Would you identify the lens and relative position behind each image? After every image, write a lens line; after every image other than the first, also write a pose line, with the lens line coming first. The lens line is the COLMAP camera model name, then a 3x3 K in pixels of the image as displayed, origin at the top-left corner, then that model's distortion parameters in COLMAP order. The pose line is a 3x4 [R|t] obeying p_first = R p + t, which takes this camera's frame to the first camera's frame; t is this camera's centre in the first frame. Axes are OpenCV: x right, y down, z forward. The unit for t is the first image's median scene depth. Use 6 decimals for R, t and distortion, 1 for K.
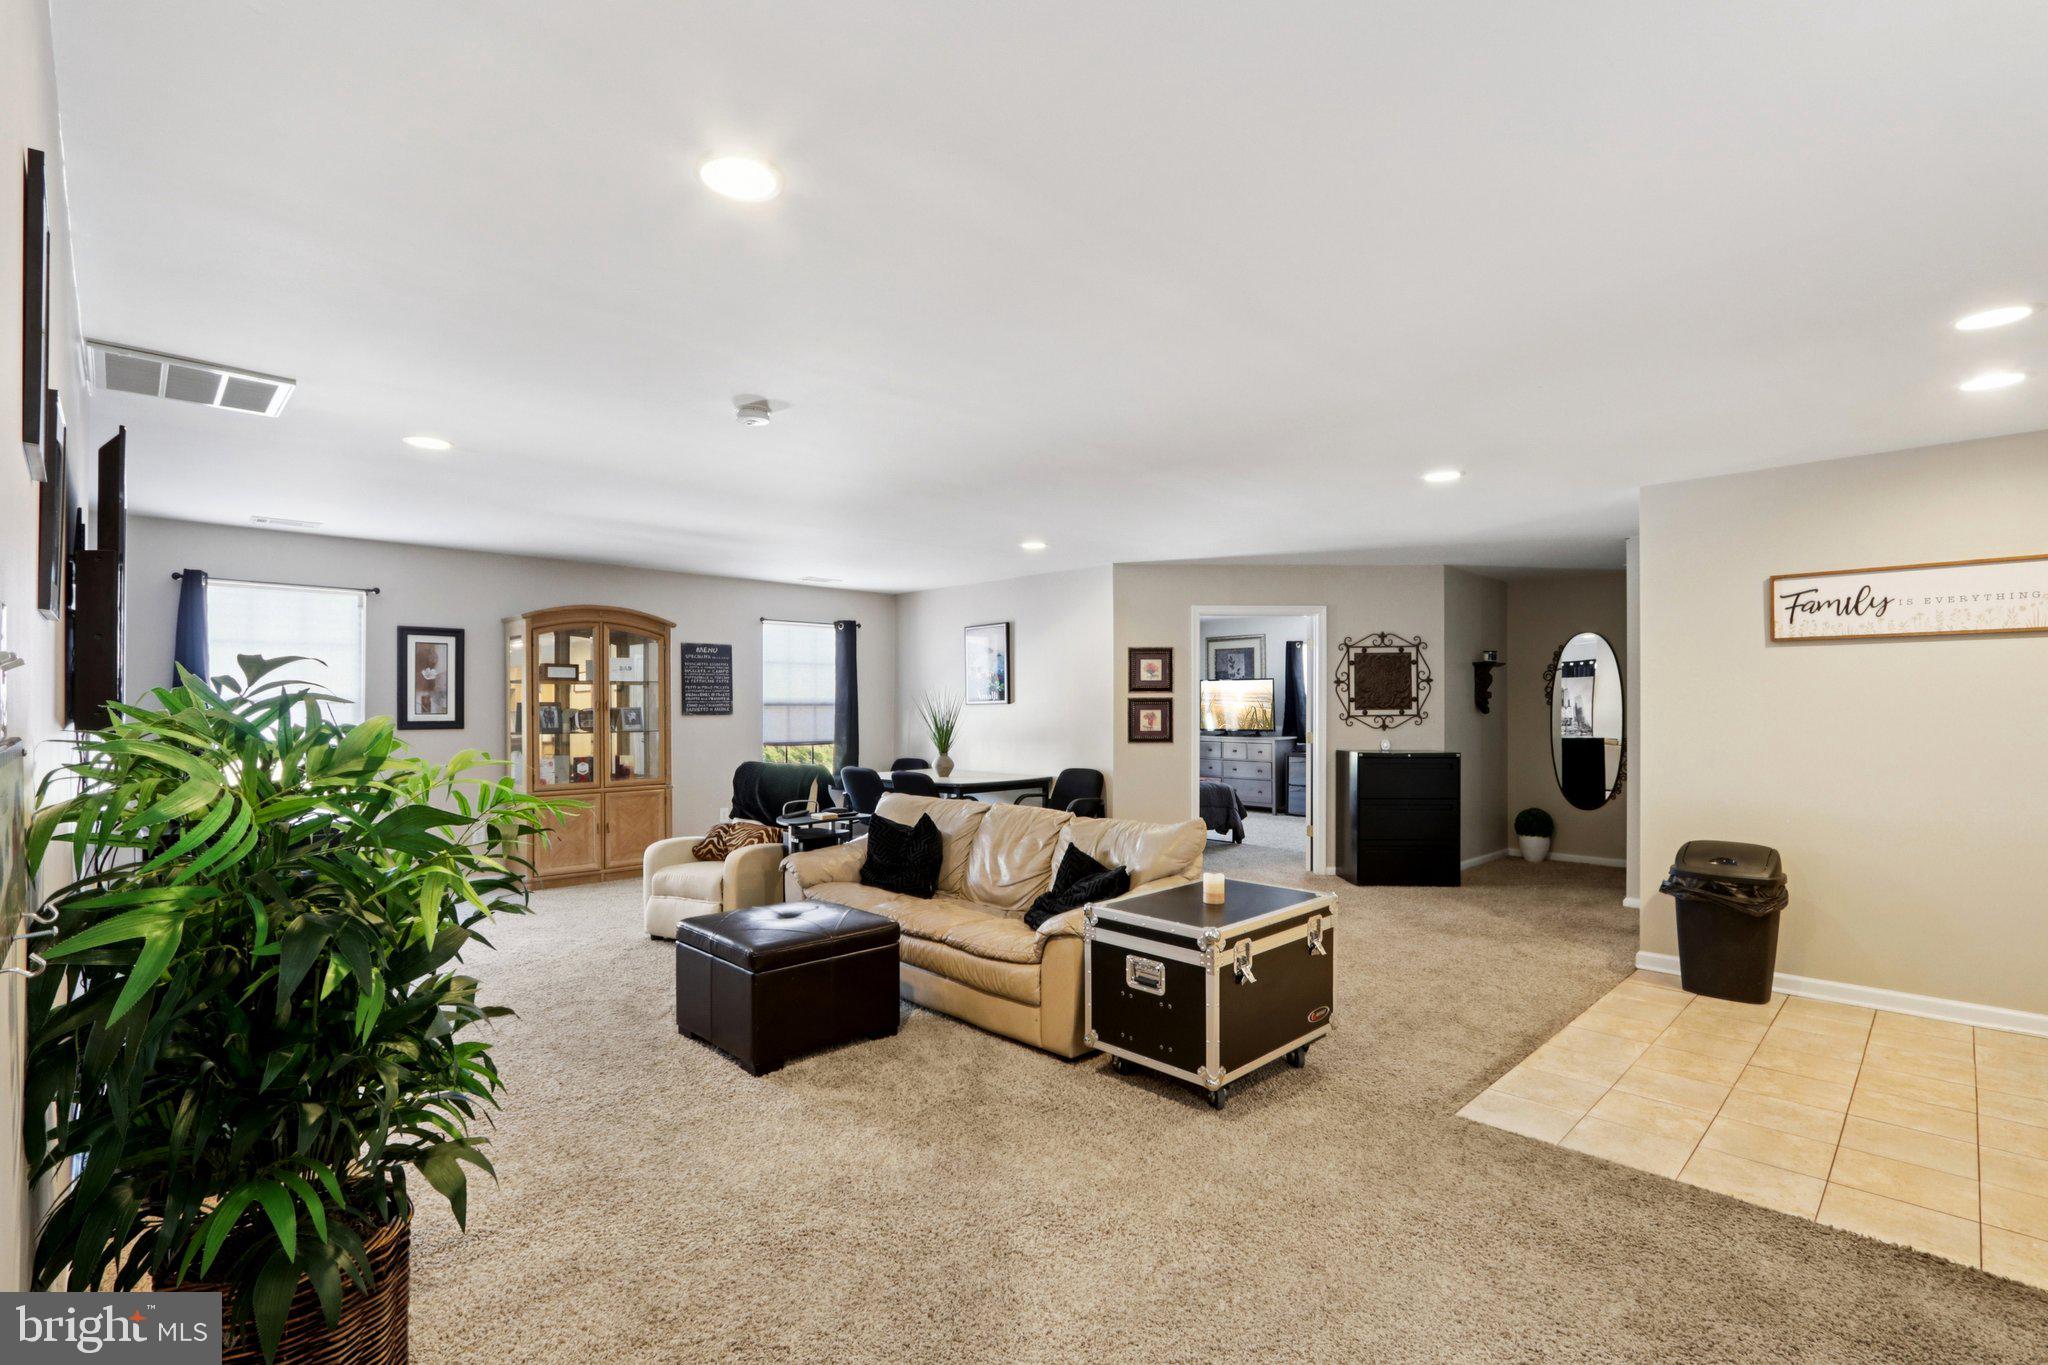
lens RADIAL K [[967.8, 0, 1016.6], [0, 967.8, 702.2], [0, 0, 1]] dist [-0.003638, -0.000609]
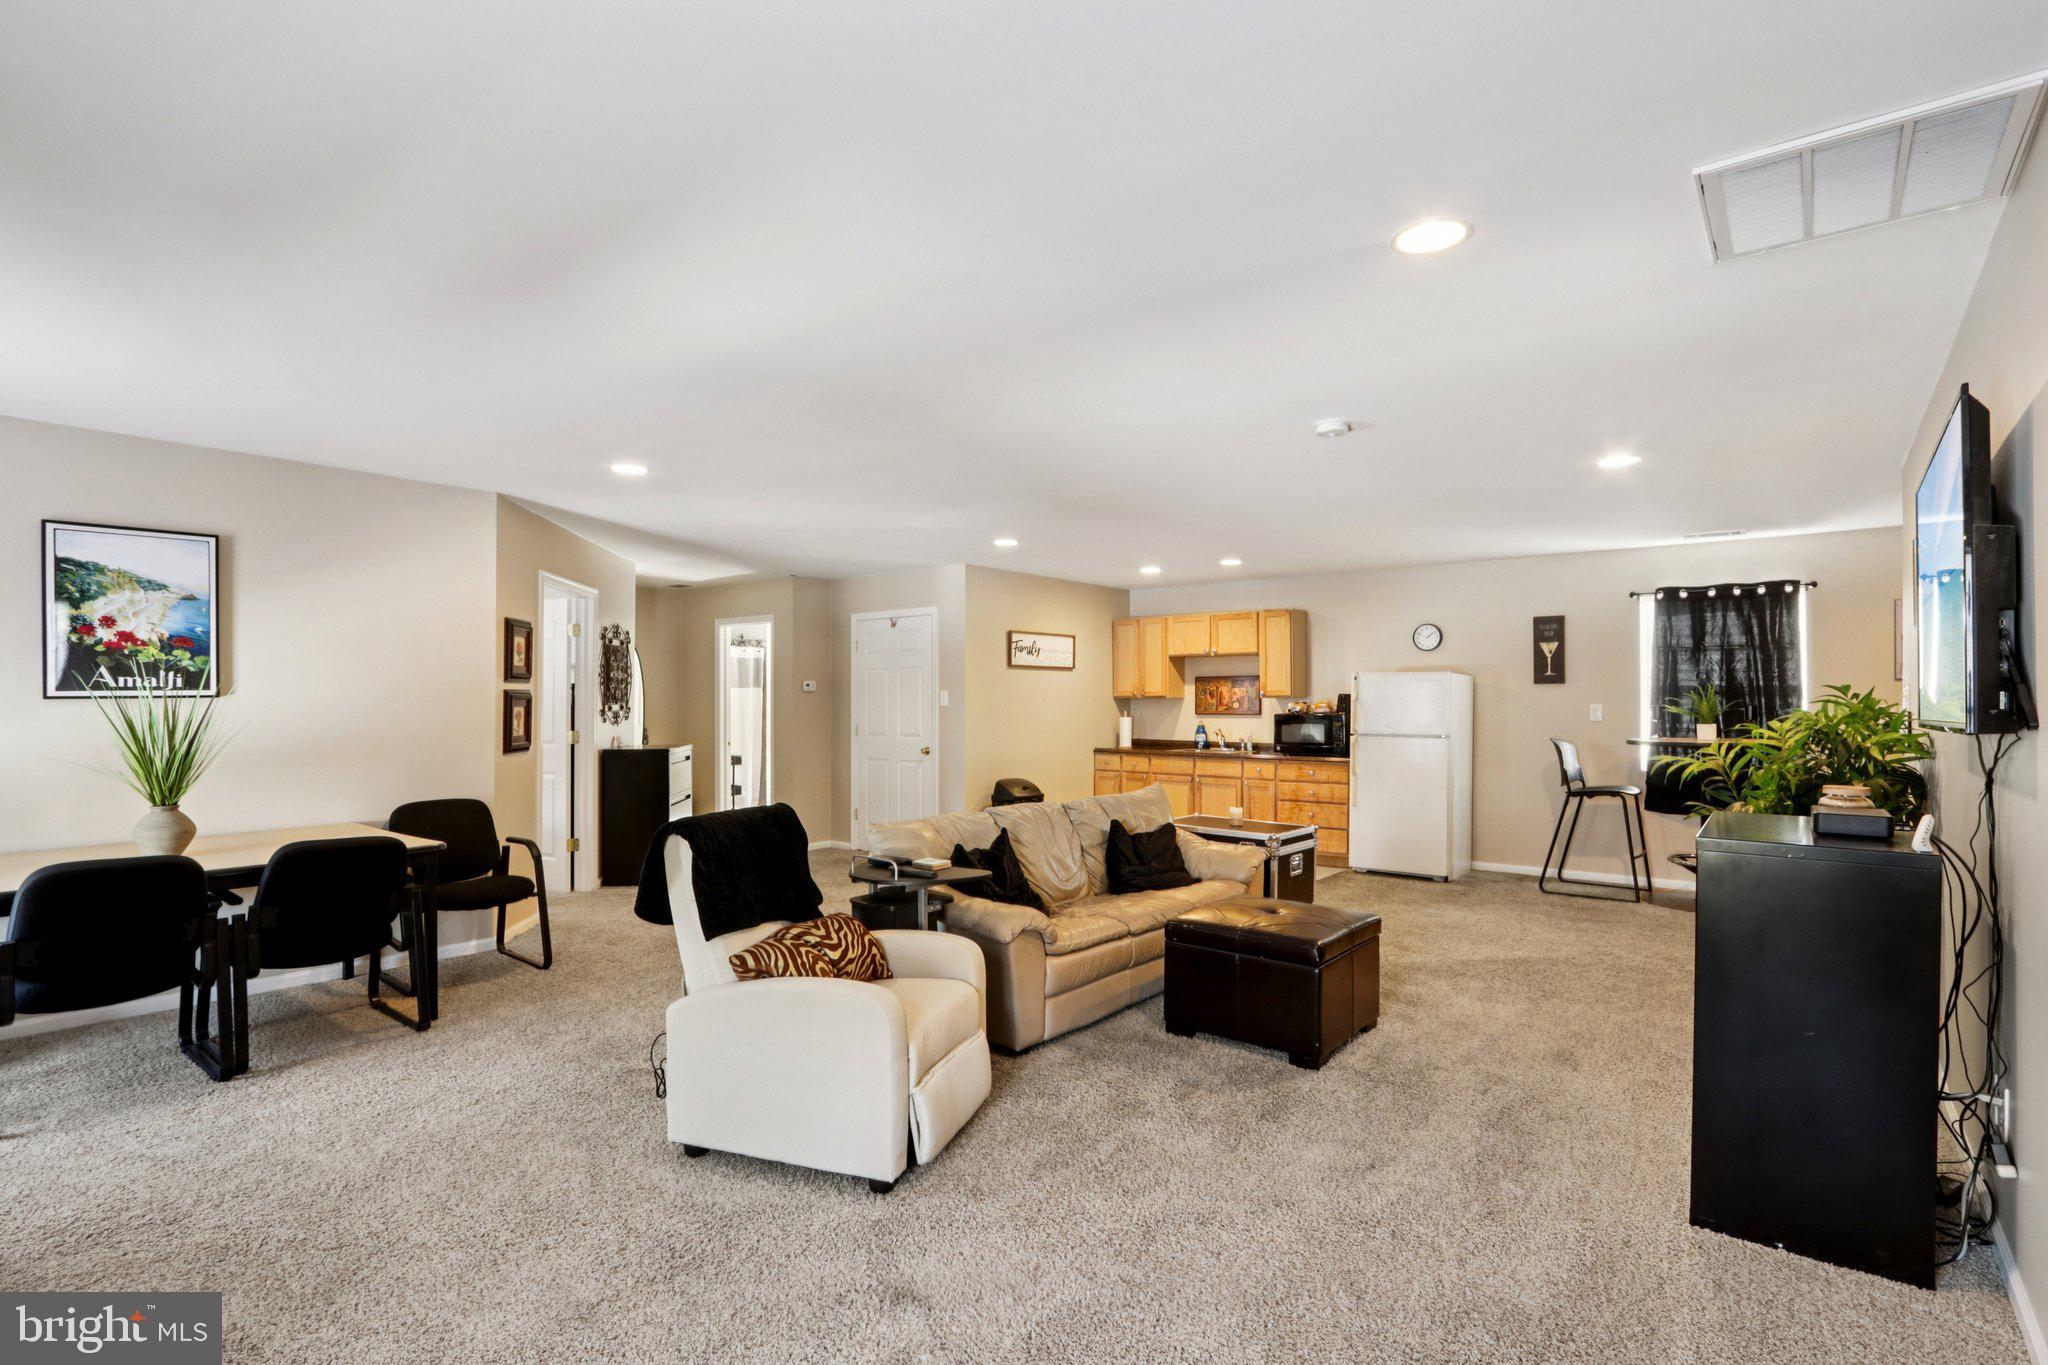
lens RADIAL K [[967.8, 0, 1016.6], [0, 967.8, 702.2], [0, 0, 1]] dist [-0.003638, -0.000609]
pose [[-0.107274, -0.005992, 0.994211, -1.082345], [-0.010433, 0.999934, 0.004901, -0.004221], [-0.994175, -0.009846, -0.107330, 1.237852]]
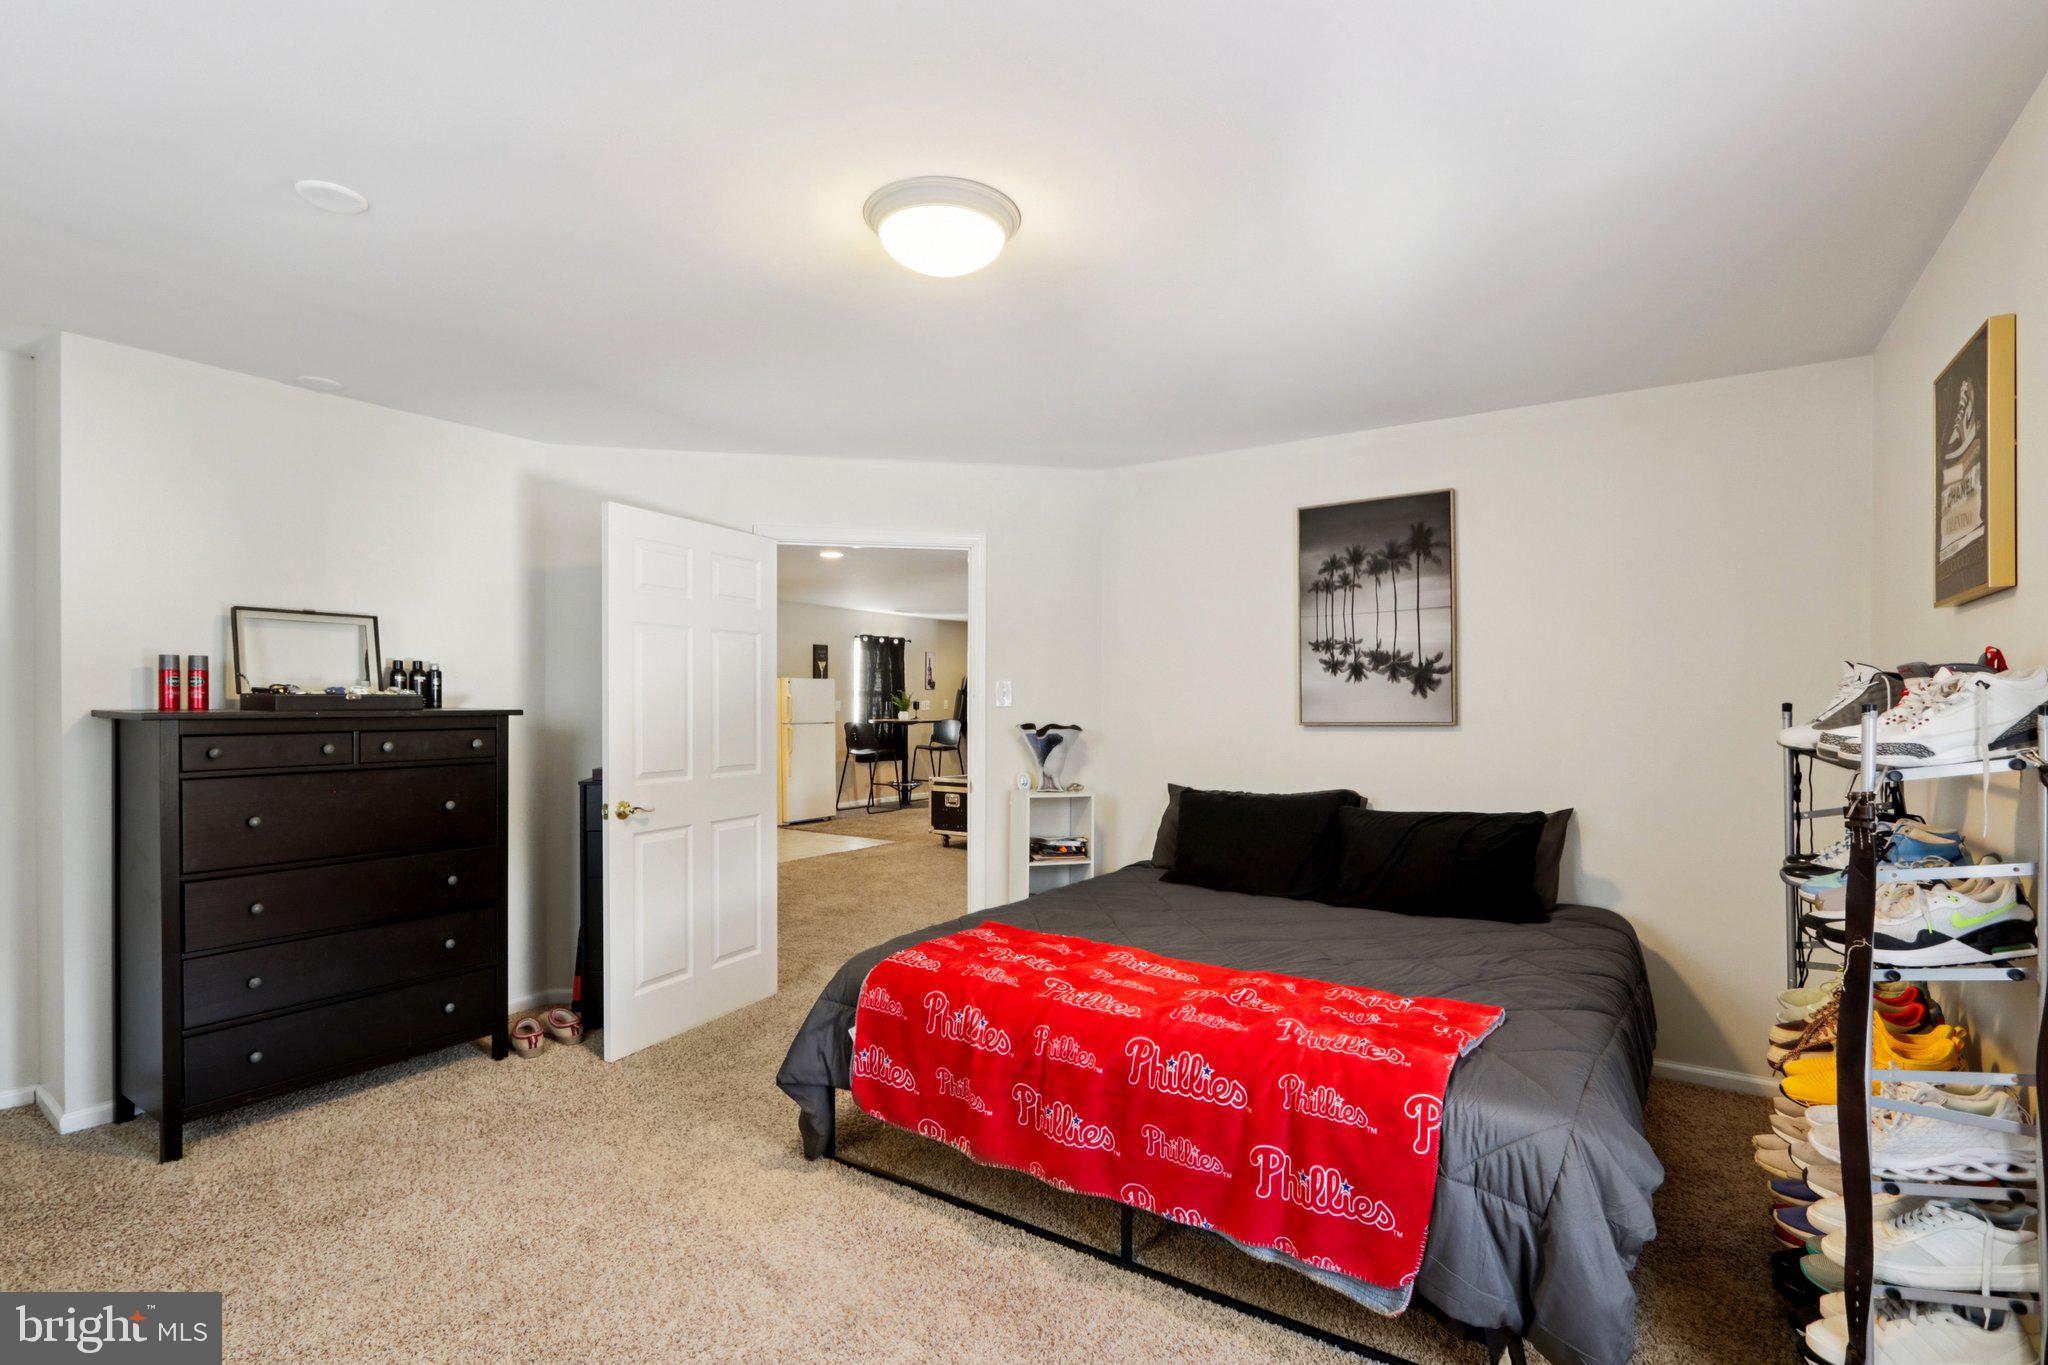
lens RADIAL K [[967.8, 0, 1016.6], [0, 967.8, 702.2], [0, 0, 1]] dist [-0.003638, -0.000609]
pose [[-0.980101, -0.004143, -0.198457, 0.496002], [-0.002292, 0.999952, -0.009557, 0.025945], [0.198487, -0.008912, -0.980063, 2.841080]]
